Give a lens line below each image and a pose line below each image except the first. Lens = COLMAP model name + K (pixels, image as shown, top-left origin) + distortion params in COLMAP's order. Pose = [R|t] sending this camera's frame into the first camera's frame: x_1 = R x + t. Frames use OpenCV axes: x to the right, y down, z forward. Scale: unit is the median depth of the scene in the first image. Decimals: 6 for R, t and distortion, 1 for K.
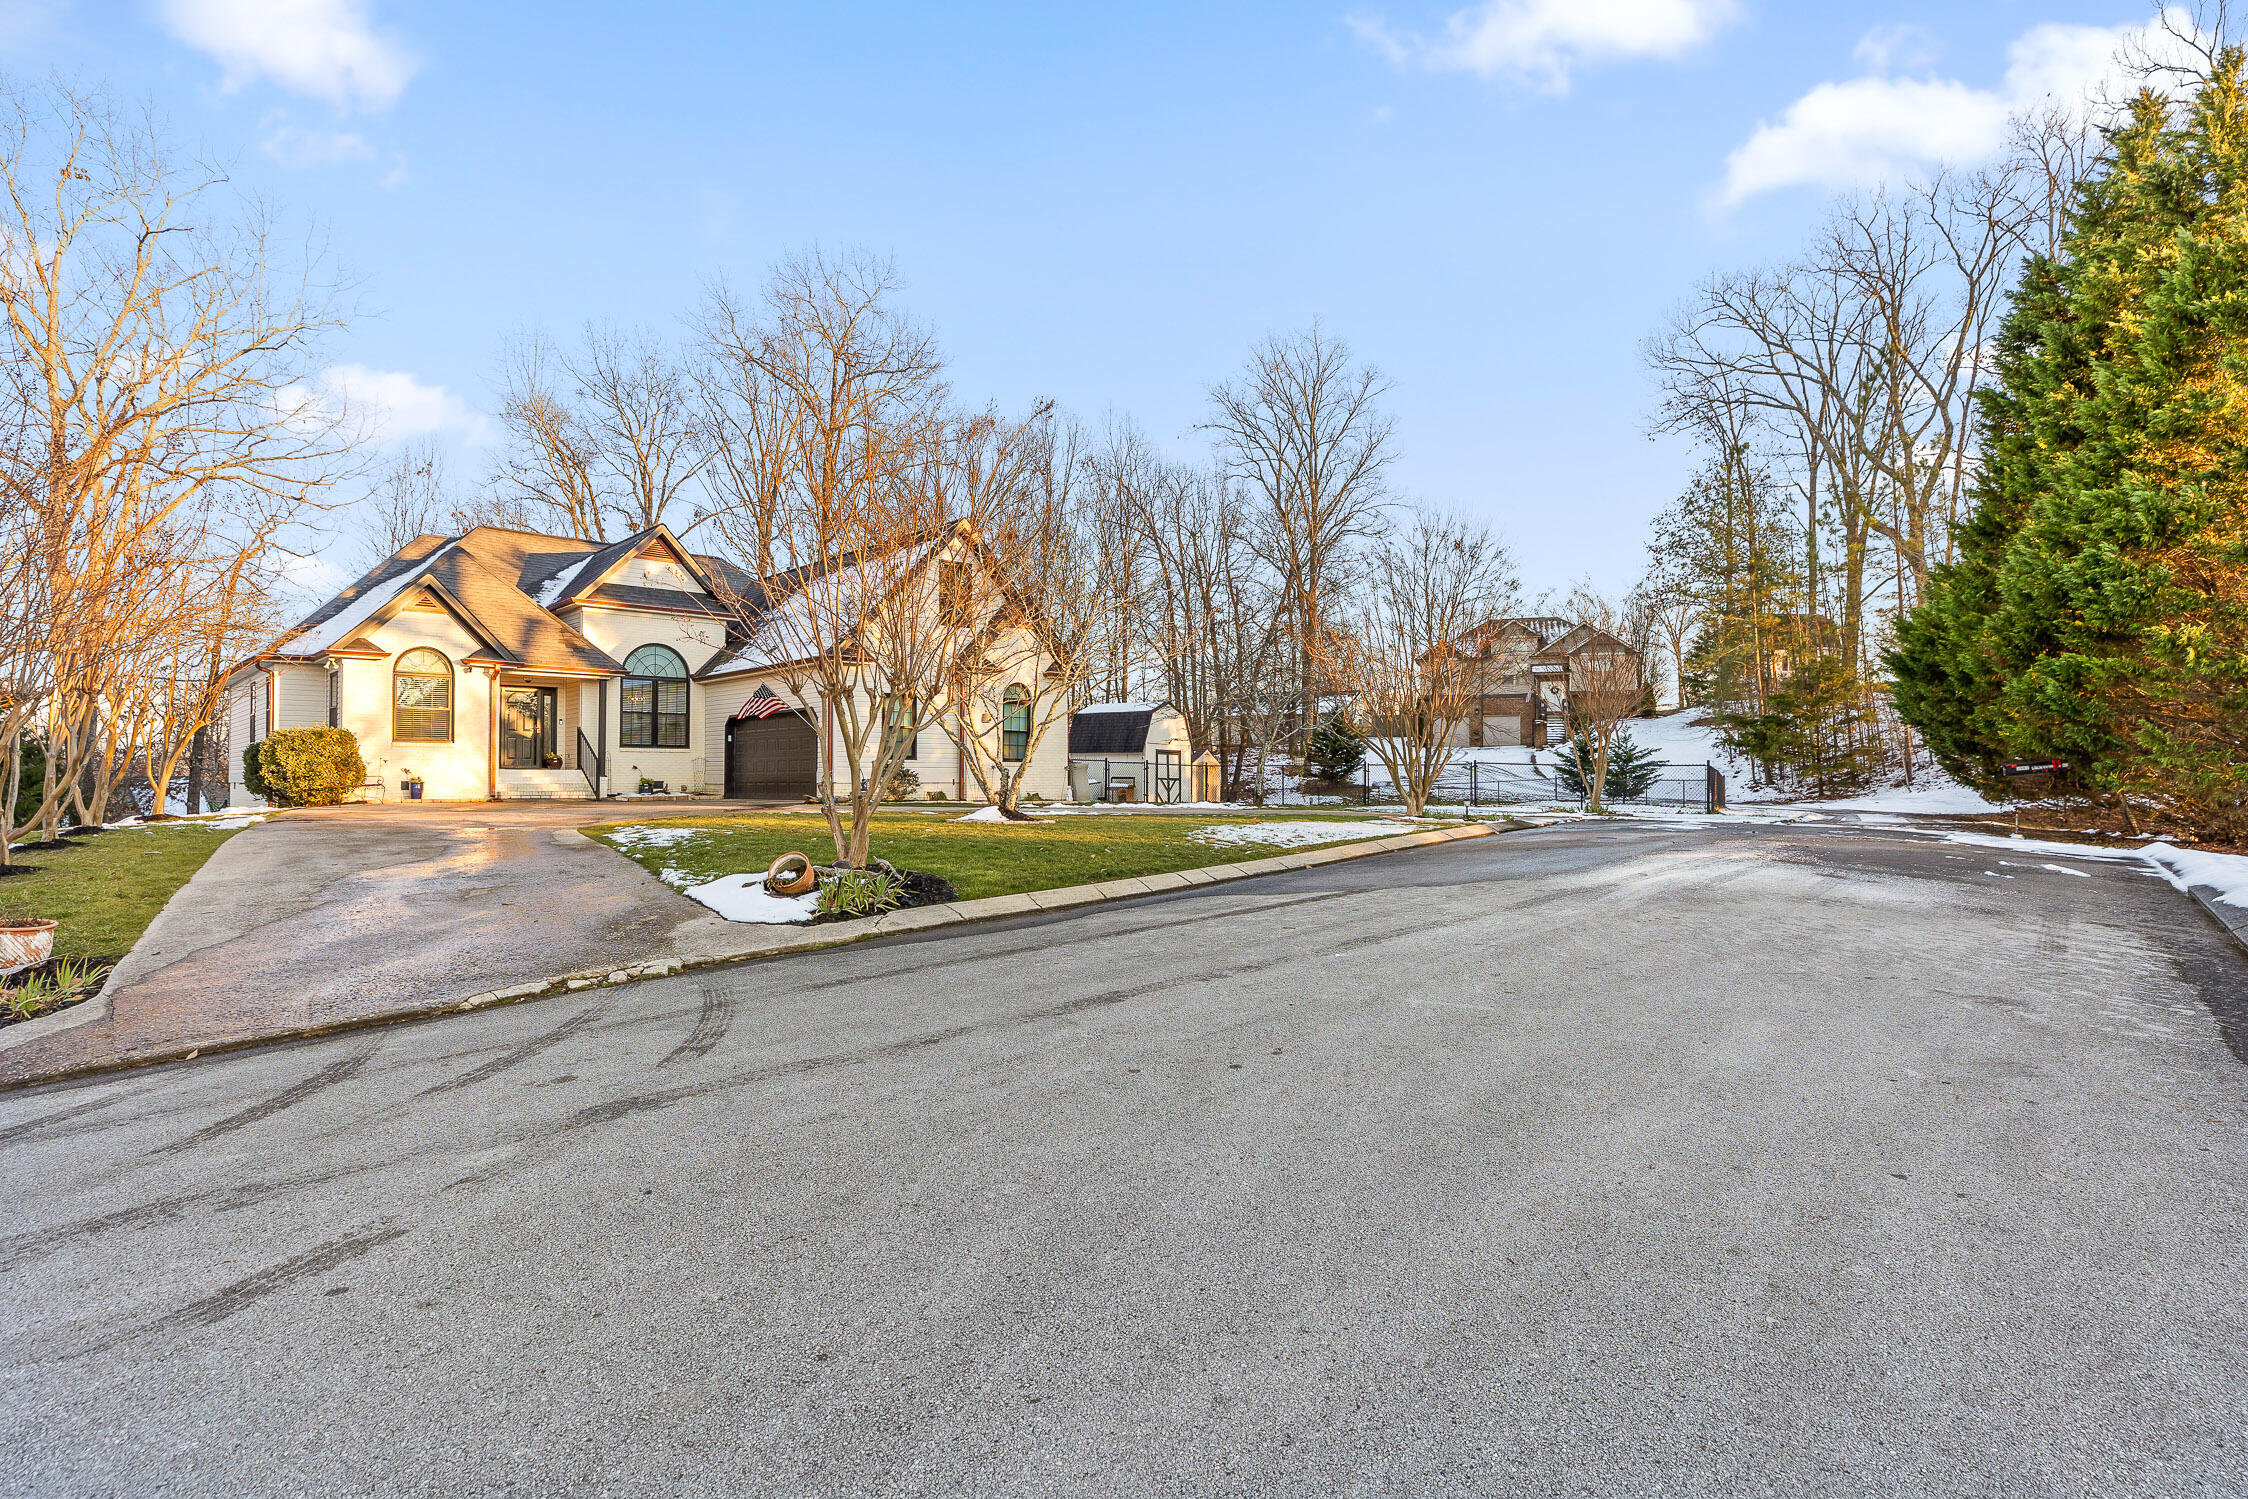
lens RADIAL K [[1175.3, 0, 1131.1], [0, 1175.3, 743.8], [0, 0, 1]] dist [-0.001090, 0.001171]
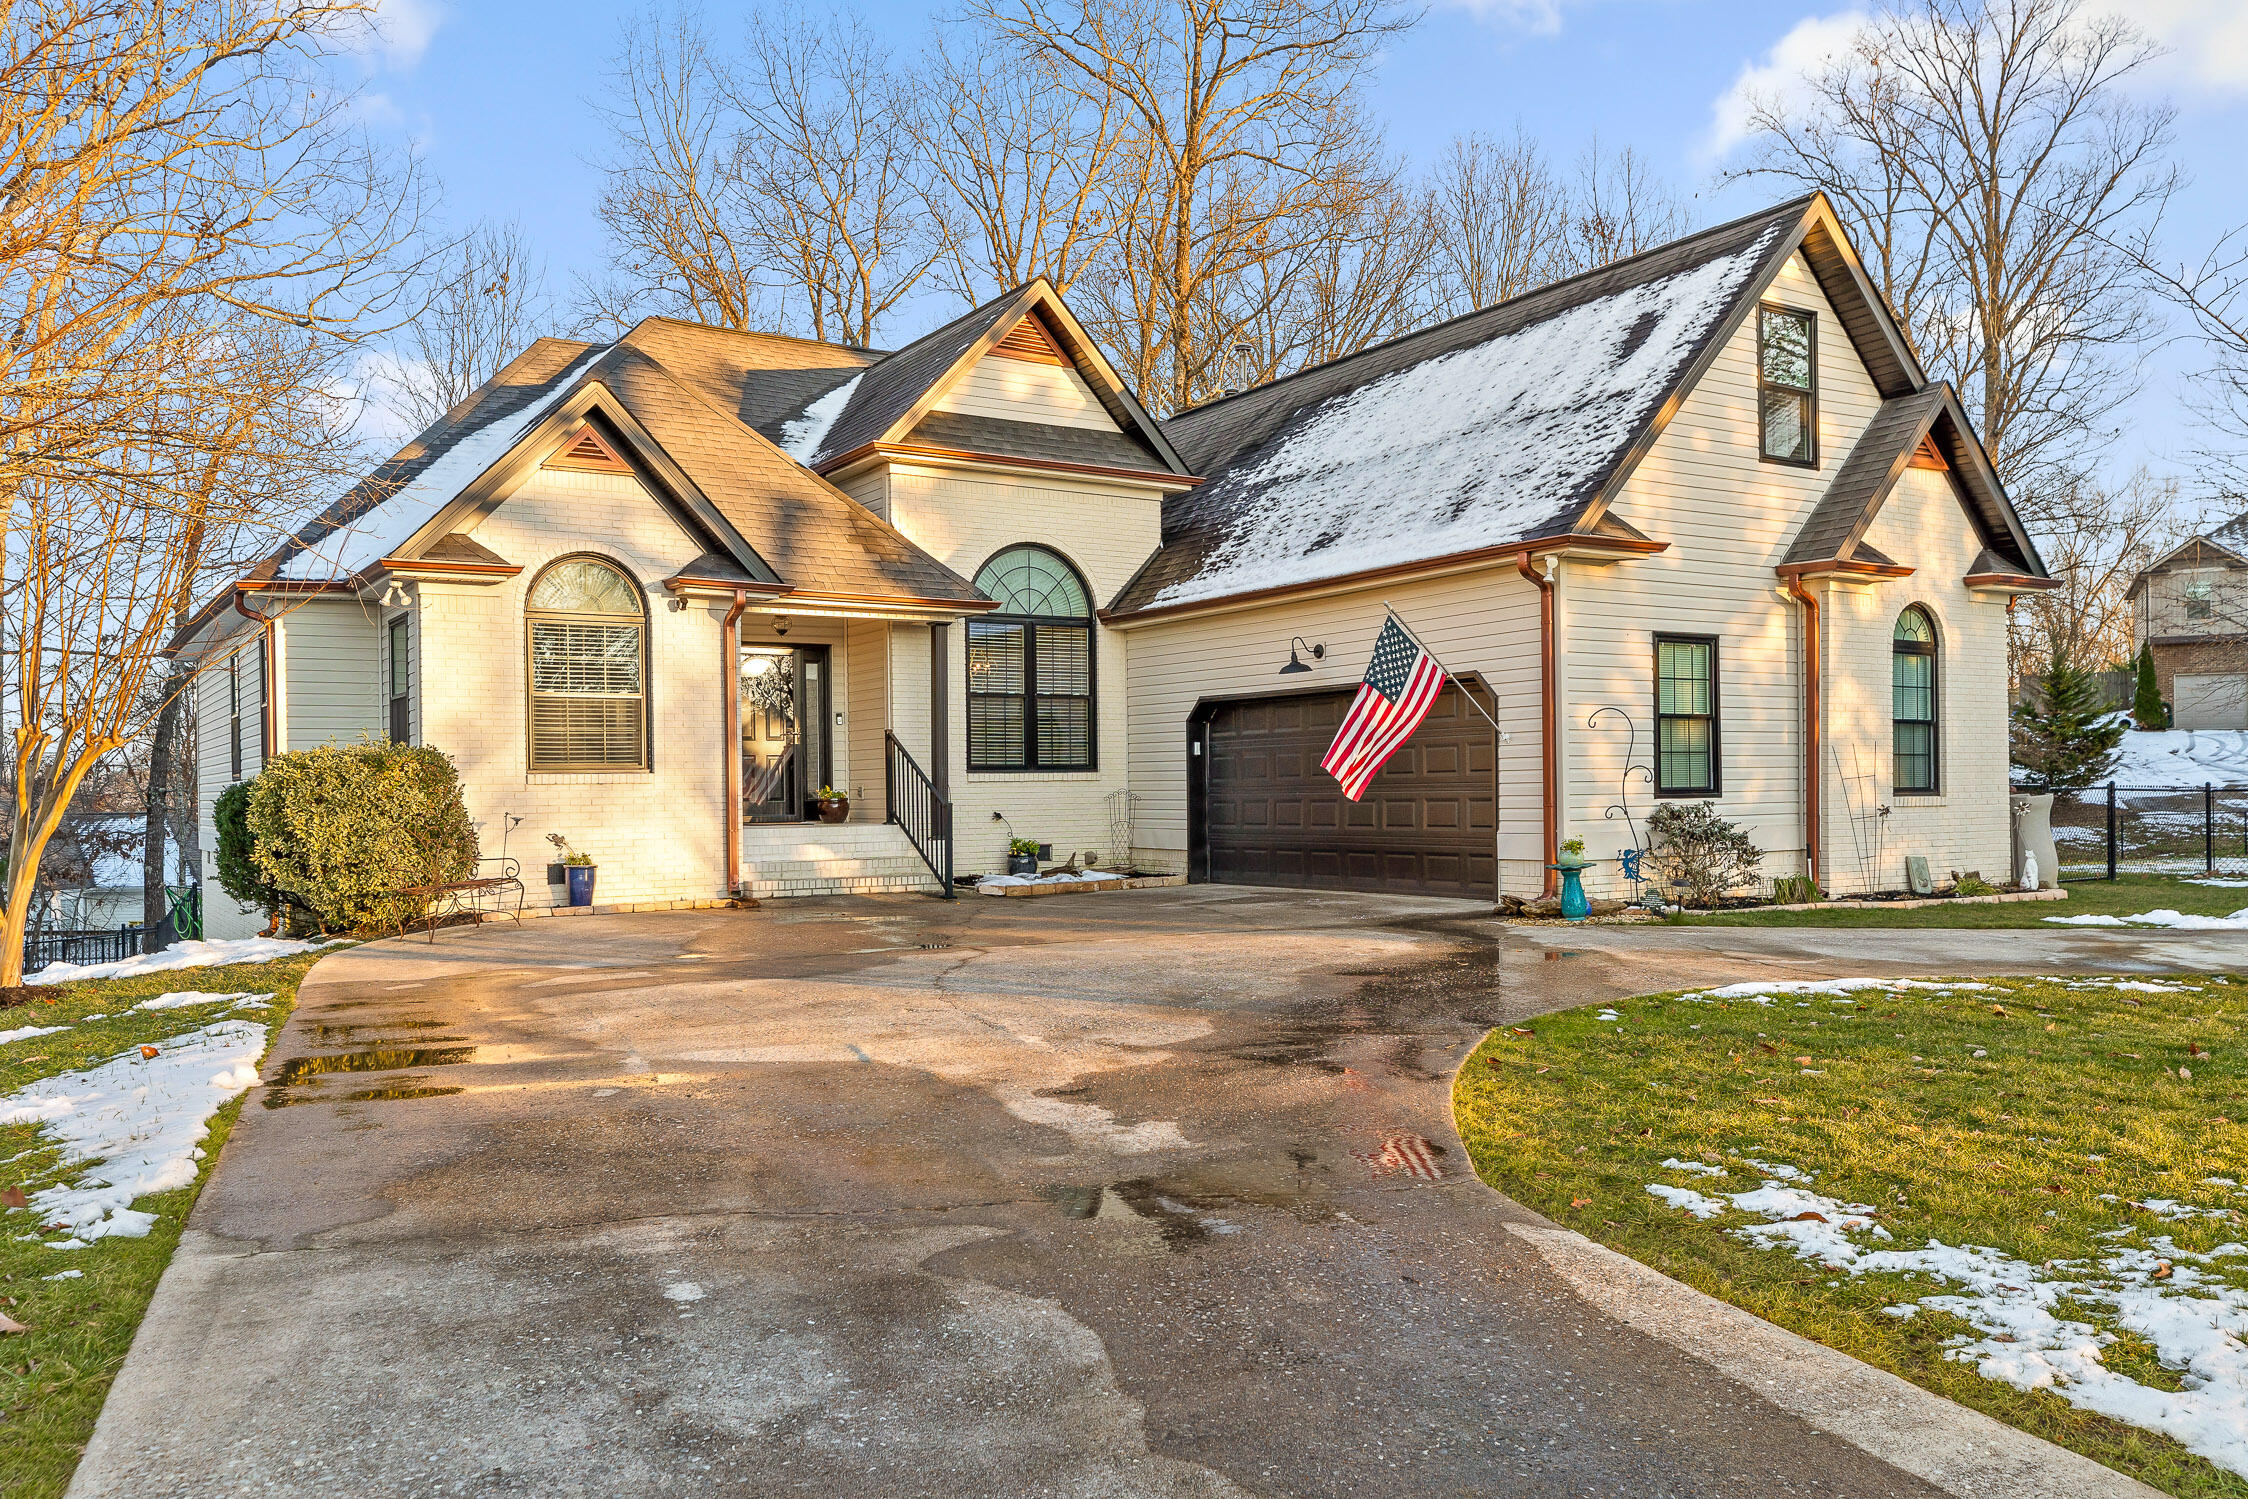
lens RADIAL K [[1699.1, 0, 1120.5], [0, 1699.1, 742.8], [0, 0, 1]] dist [-0.000340, 0.003164]
pose [[0.986419, -0.017987, -0.163259, -0.269223], [0.018782, 0.999818, 0.003331, -0.009560], [0.163169, -0.006352, 0.986578, 0.363325]]
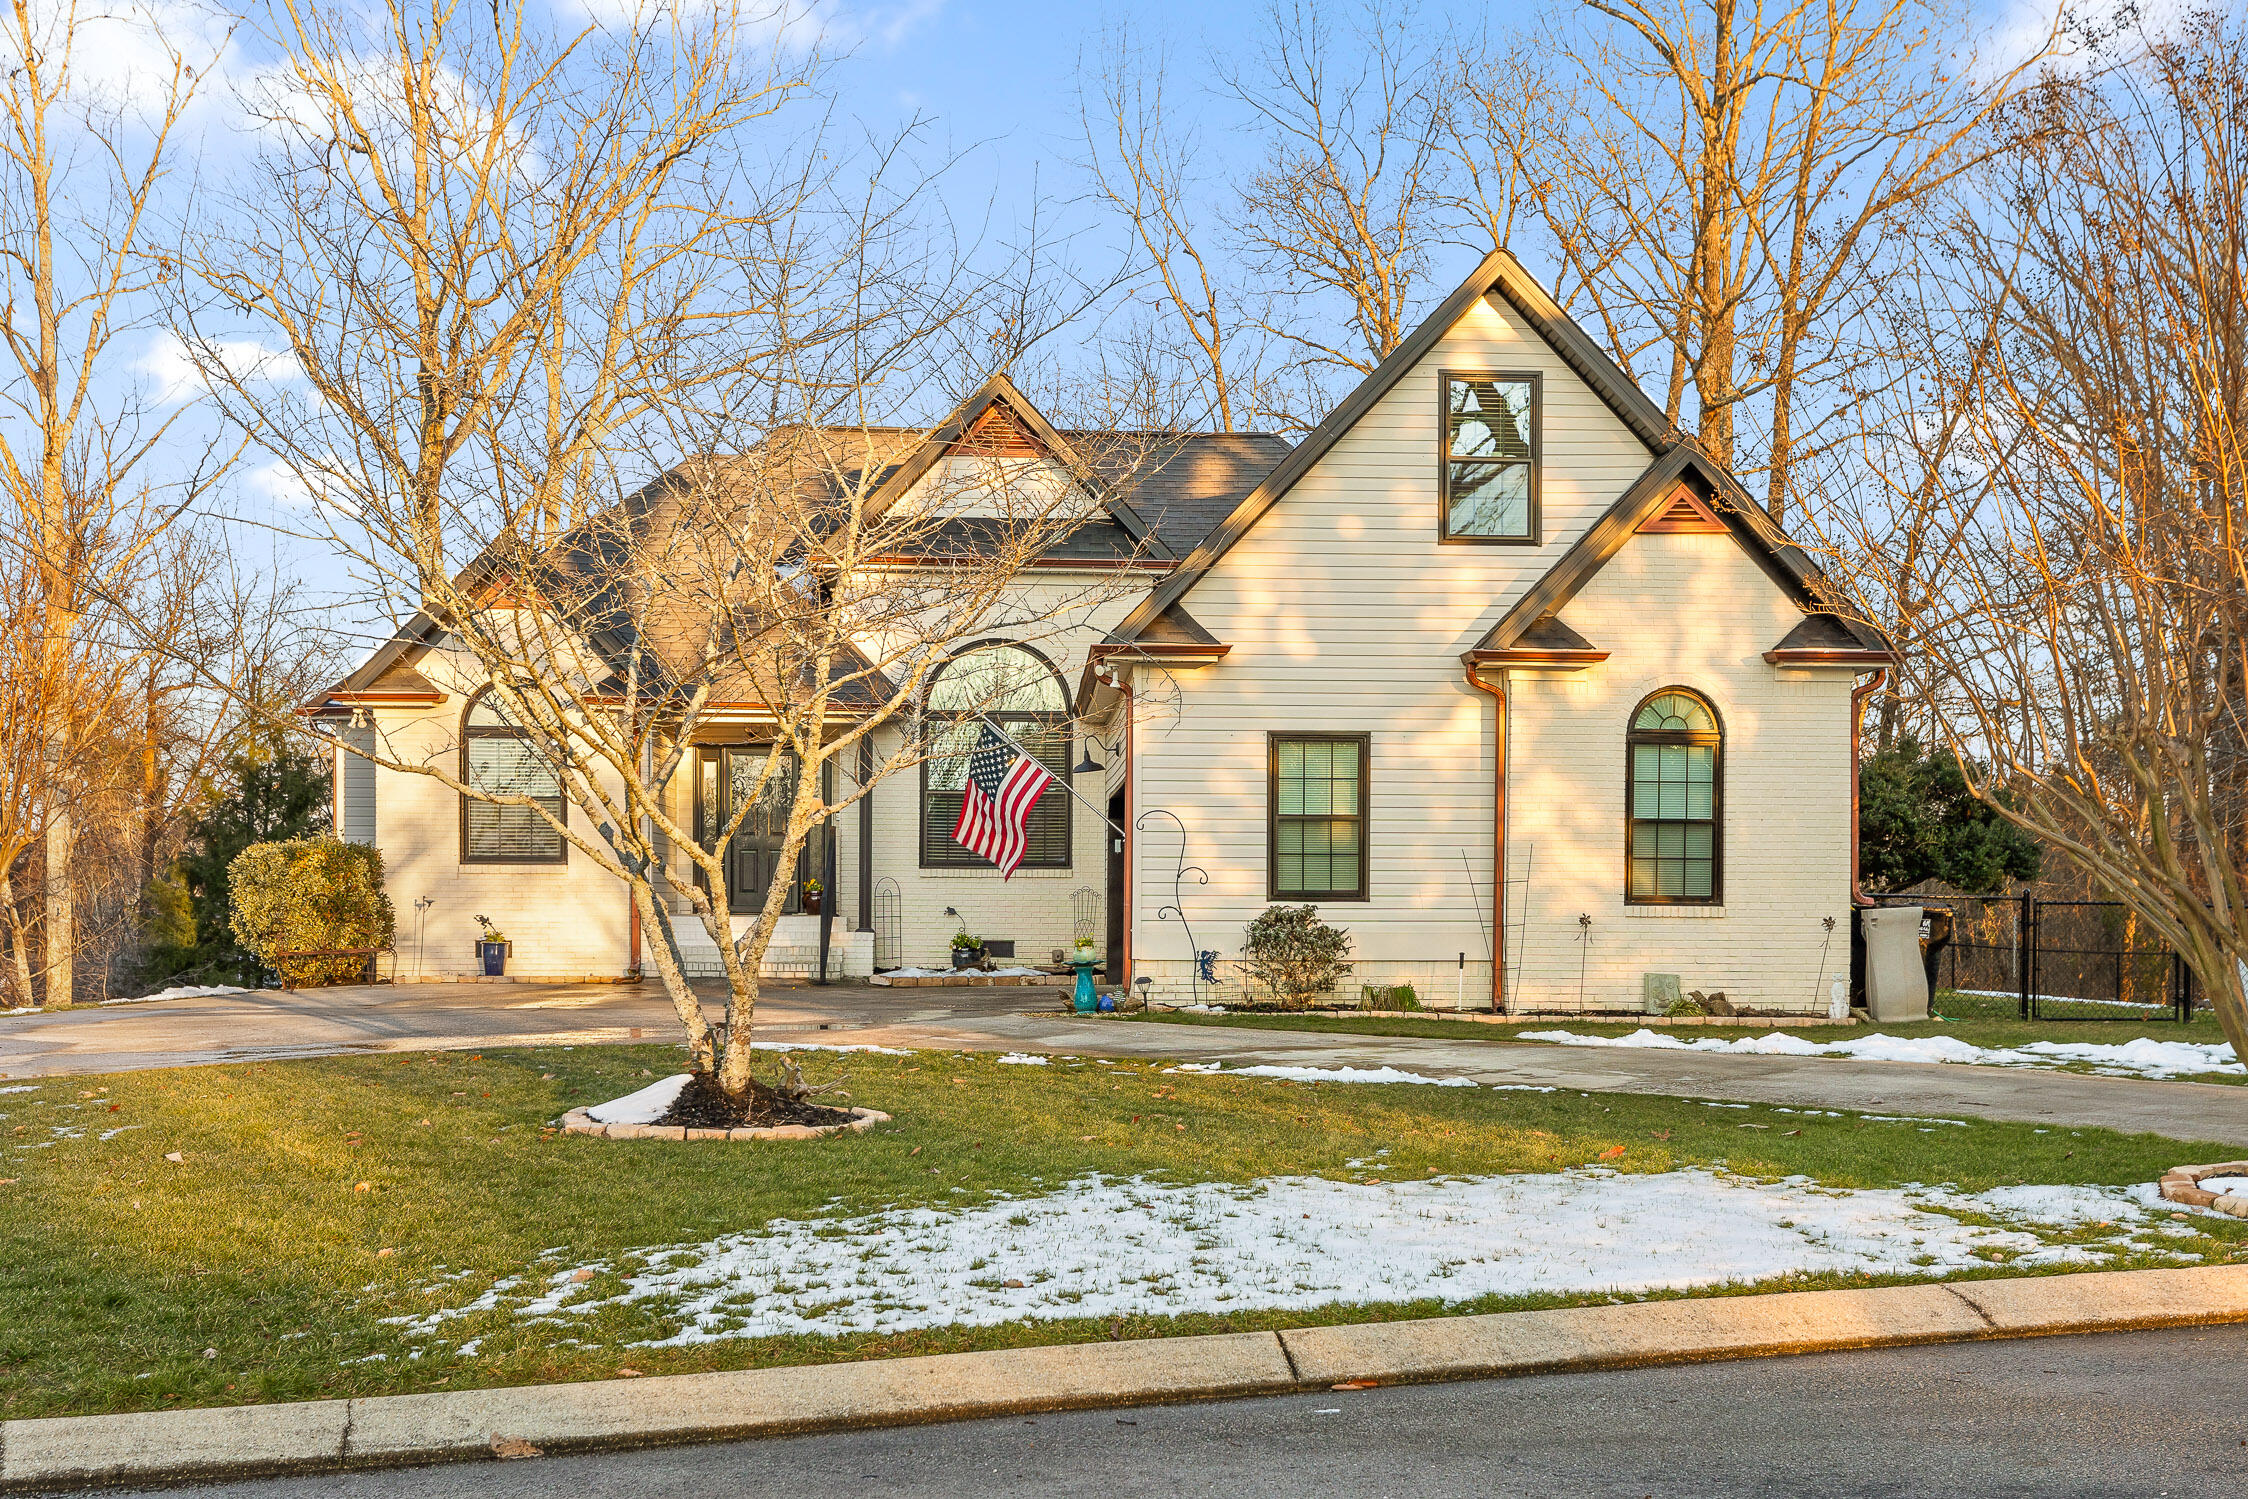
lens RADIAL K [[2431.0, 0, 1158.3], [0, 2431.0, 874.1], [0, 0, 1]] dist [0.002412, 0.000000]
pose [[0.773723, -0.003632, -0.633514, 0.248341], [0.015550, 0.999791, 0.013260, -0.006078], [0.633334, -0.020111, 0.773618, 0.314691]]
